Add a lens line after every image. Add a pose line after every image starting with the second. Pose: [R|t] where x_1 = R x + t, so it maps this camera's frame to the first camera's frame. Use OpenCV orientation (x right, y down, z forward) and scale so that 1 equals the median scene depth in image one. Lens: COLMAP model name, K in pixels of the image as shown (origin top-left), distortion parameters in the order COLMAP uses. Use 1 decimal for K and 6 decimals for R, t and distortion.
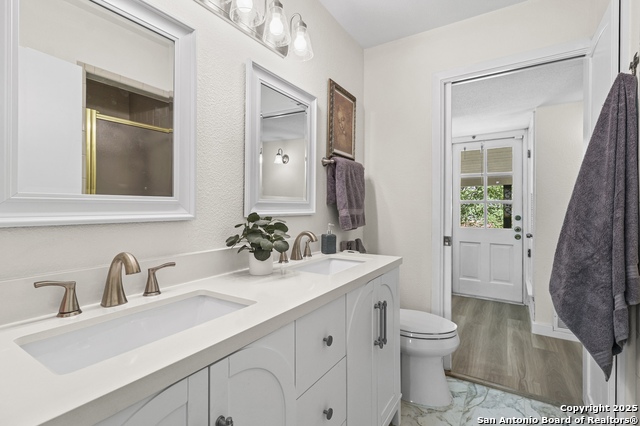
lens RADIAL K [[297.0, 0, 322.5], [0, 297.0, 210.0], [0, 0, 1]] dist [0.000687, 0.000146]
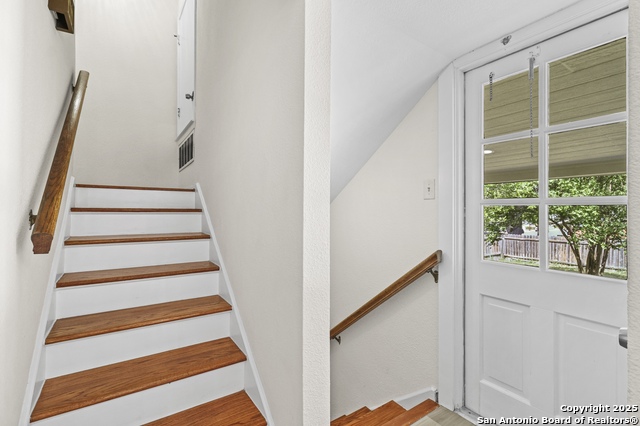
lens RADIAL K [[297.0, 0, 319.4], [0, 297.0, 213.1], [0, 0, 1]] dist [0.000687, 0.000146]
pose [[0.919251, 0.001025, -0.393670, 0.426577], [-0.004732, 0.999953, -0.008445, -0.008018], [0.393643, 0.009626, 0.919213, 0.523415]]
